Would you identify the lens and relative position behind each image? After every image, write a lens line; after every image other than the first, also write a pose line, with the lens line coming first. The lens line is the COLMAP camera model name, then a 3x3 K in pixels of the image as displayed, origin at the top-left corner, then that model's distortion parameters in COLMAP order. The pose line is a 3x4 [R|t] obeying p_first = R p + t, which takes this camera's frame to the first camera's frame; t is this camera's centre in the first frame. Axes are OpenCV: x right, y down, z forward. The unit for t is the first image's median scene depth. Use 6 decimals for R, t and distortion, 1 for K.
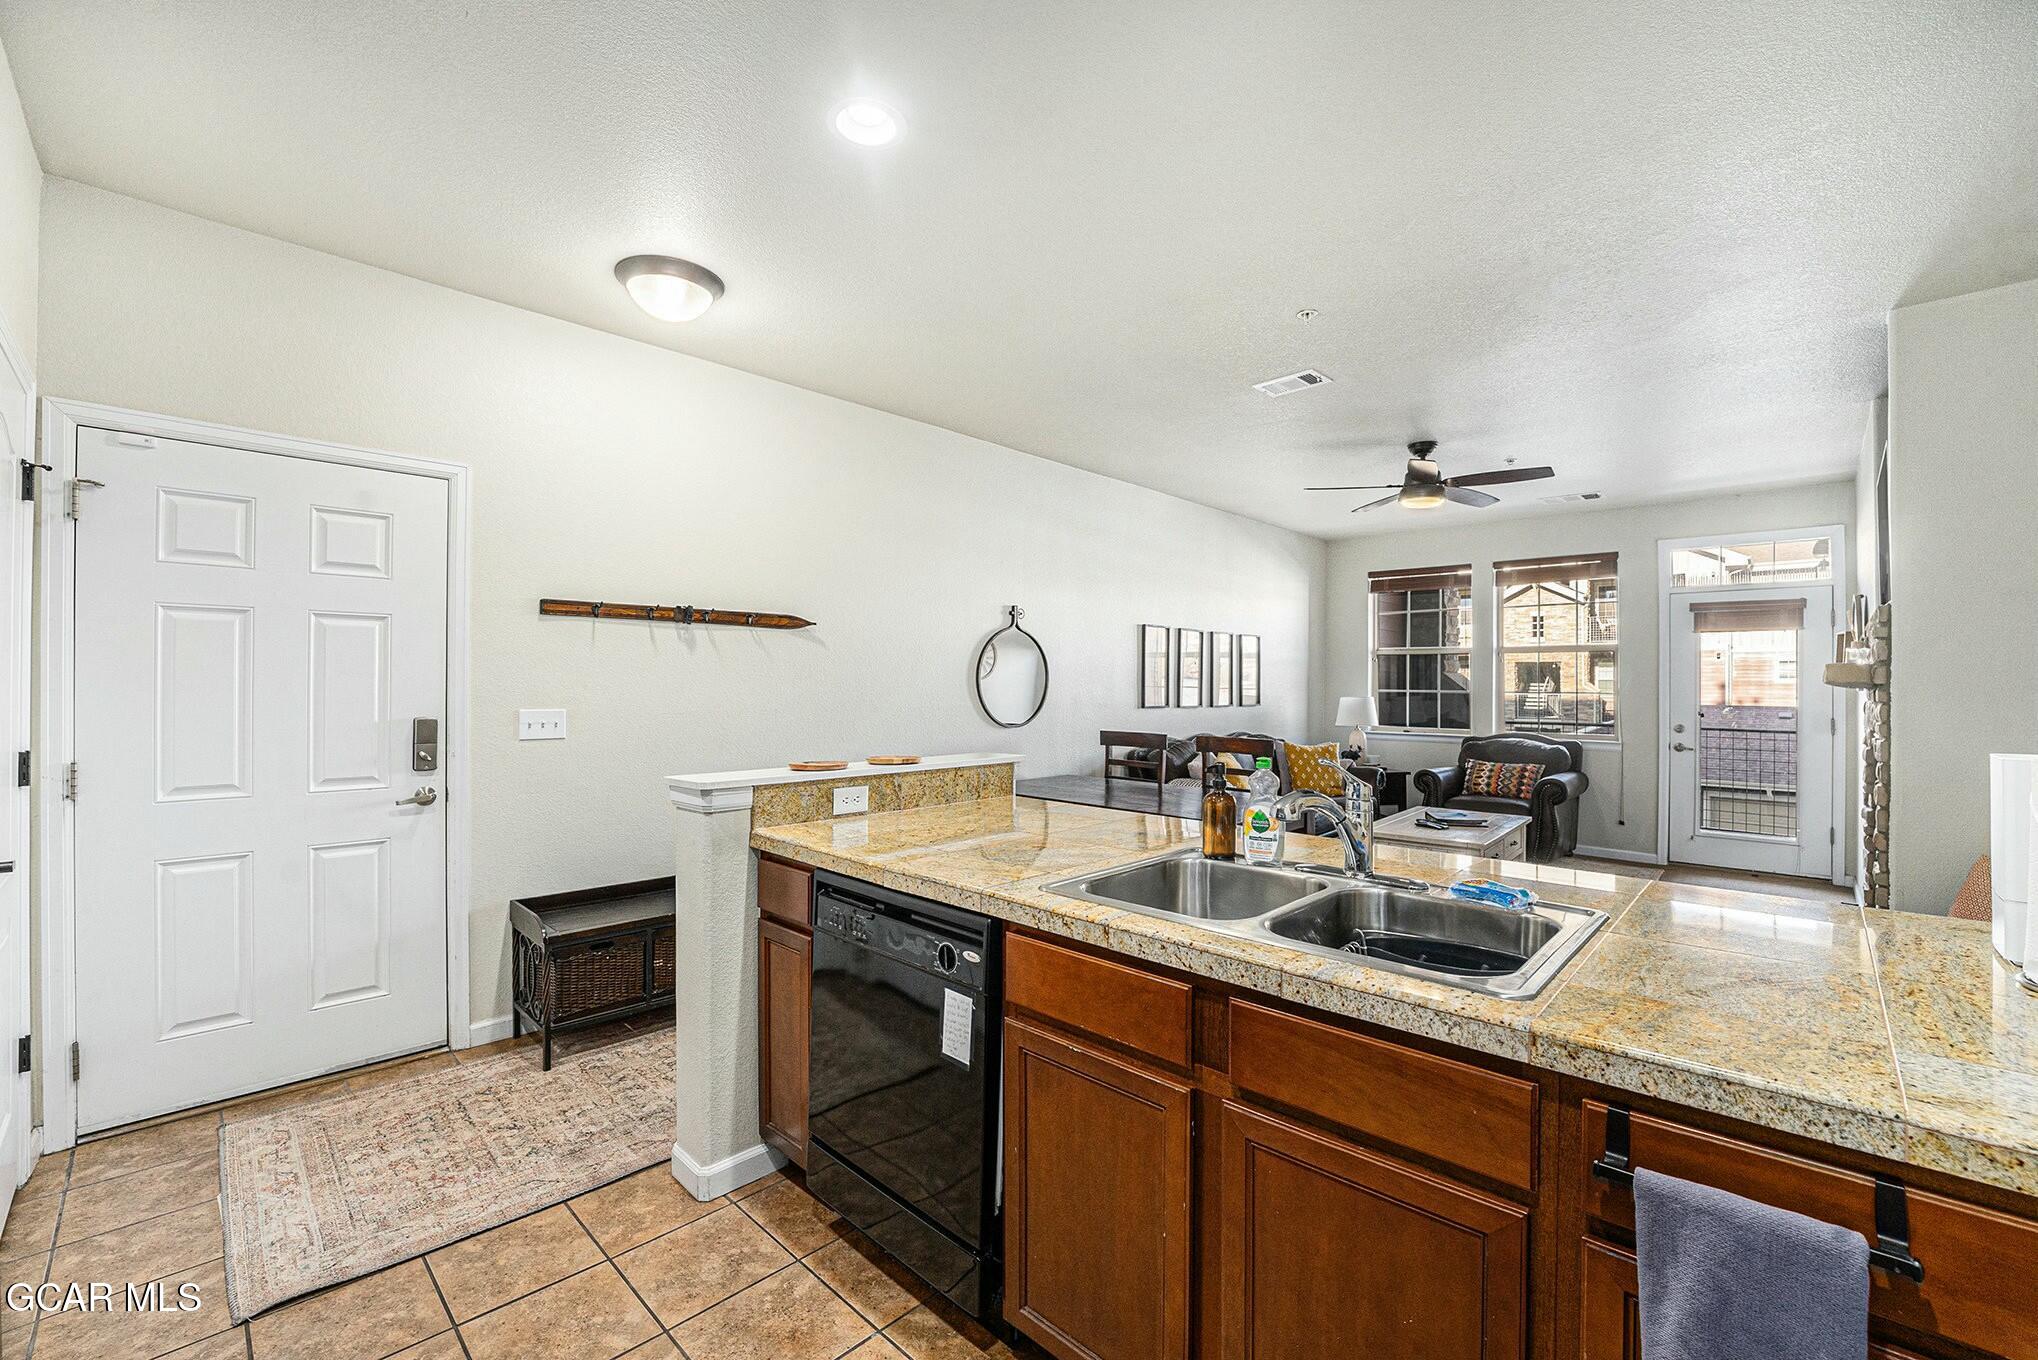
lens RADIAL K [[845.0, 0, 1021.6], [0, 845.0, 685.7], [0, 0, 1]] dist [-0.023156, 0.000932]
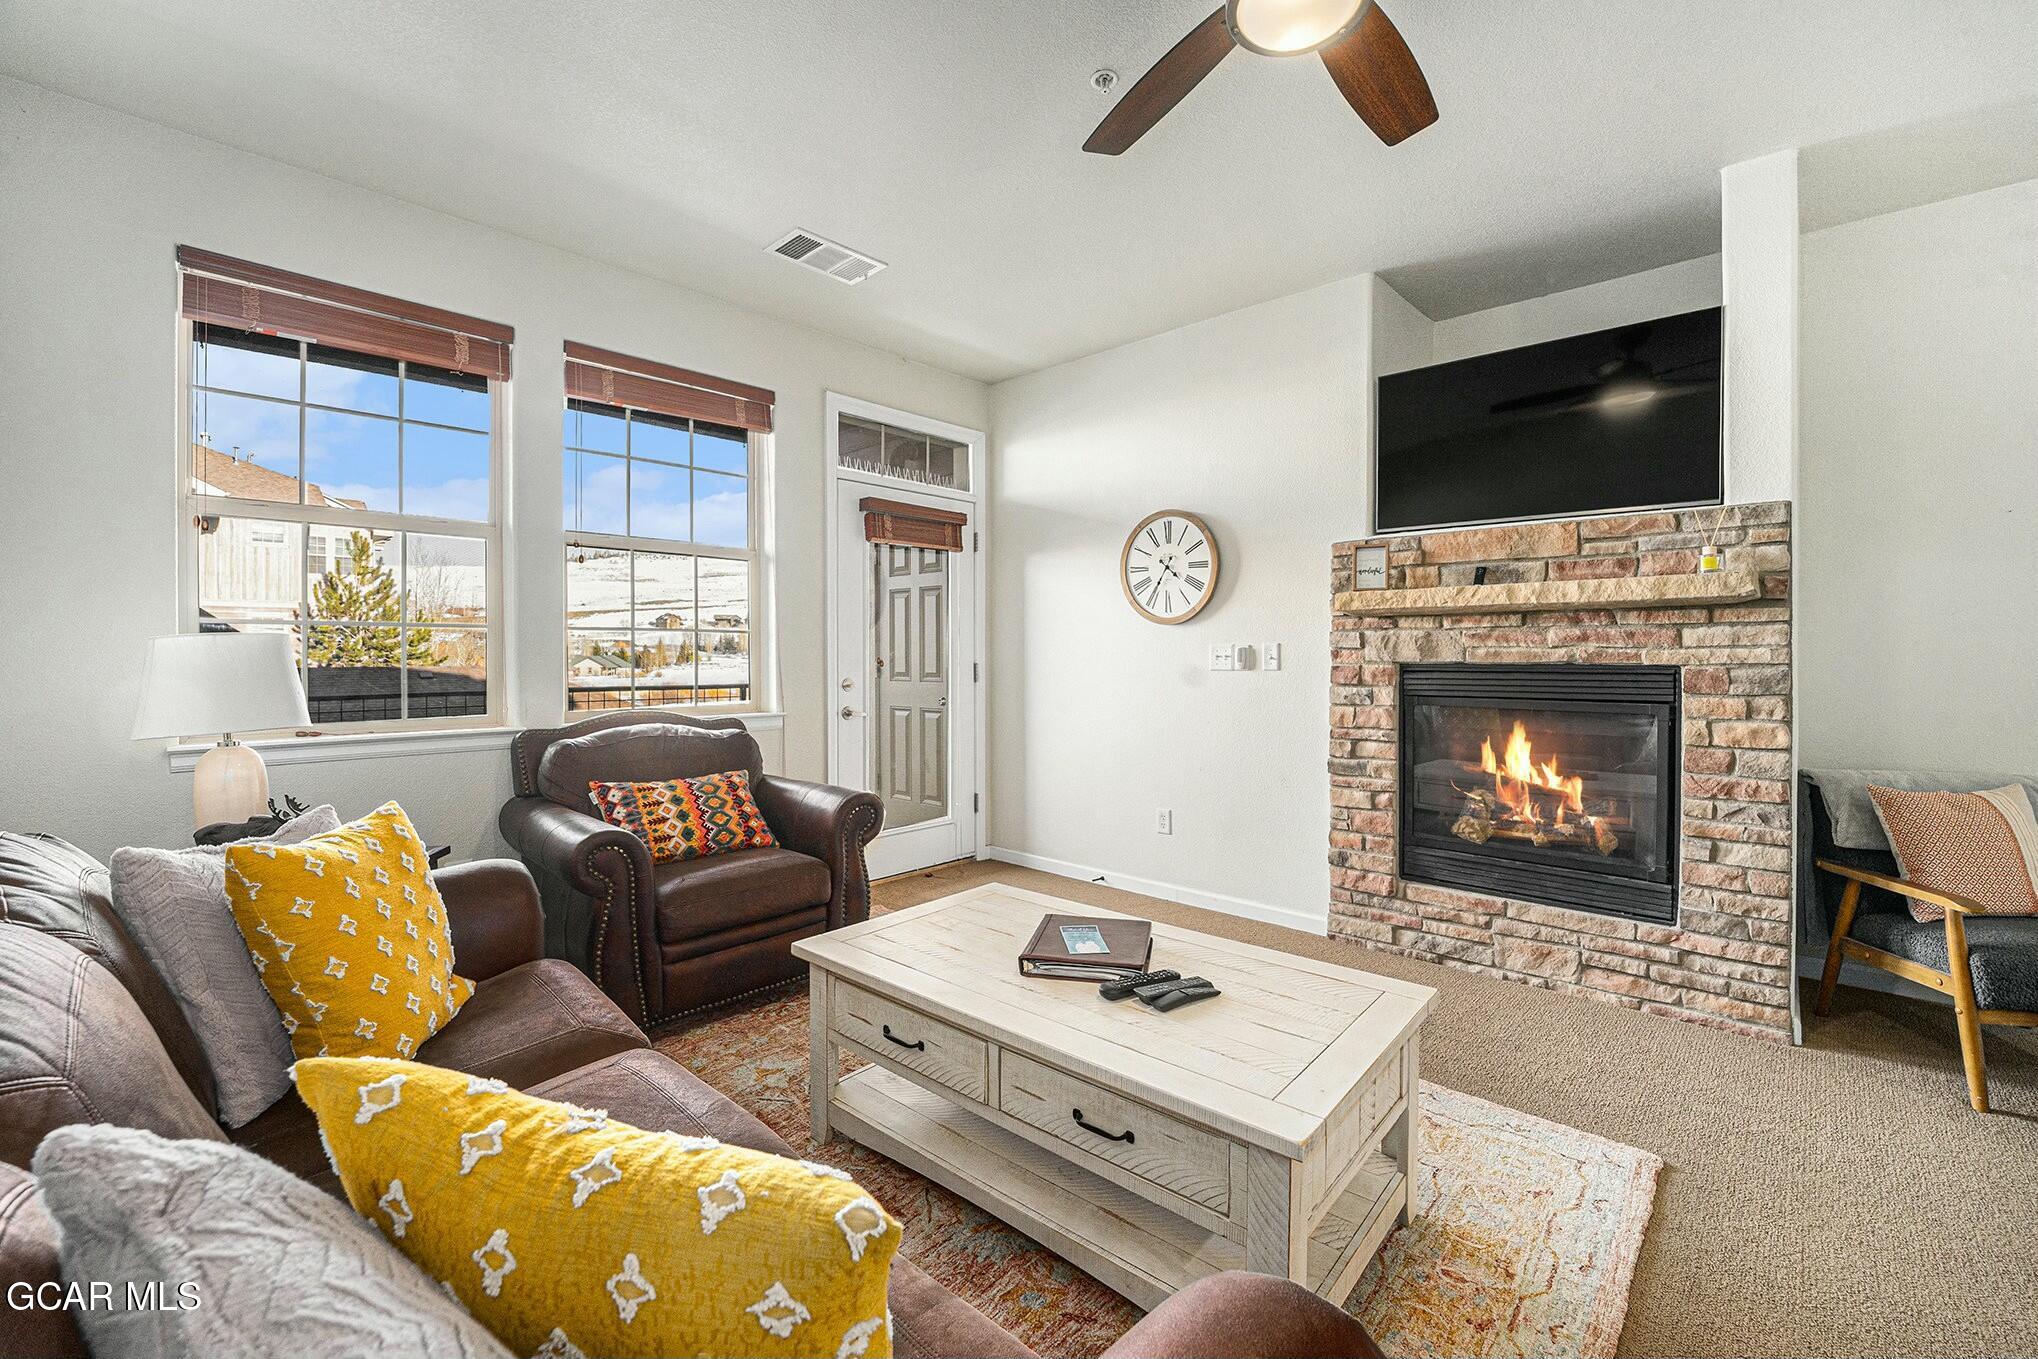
lens RADIAL K [[819.3, 0, 1029.4], [0, 819.3, 662.3], [0, 0, 1]] dist [-0.020985, -0.000019]
pose [[-0.042385, -0.017754, 0.998944, 0.267266], [0.001099, 0.999841, 0.017816, 0.044653], [-0.999101, 0.001853, -0.042359, 1.765129]]
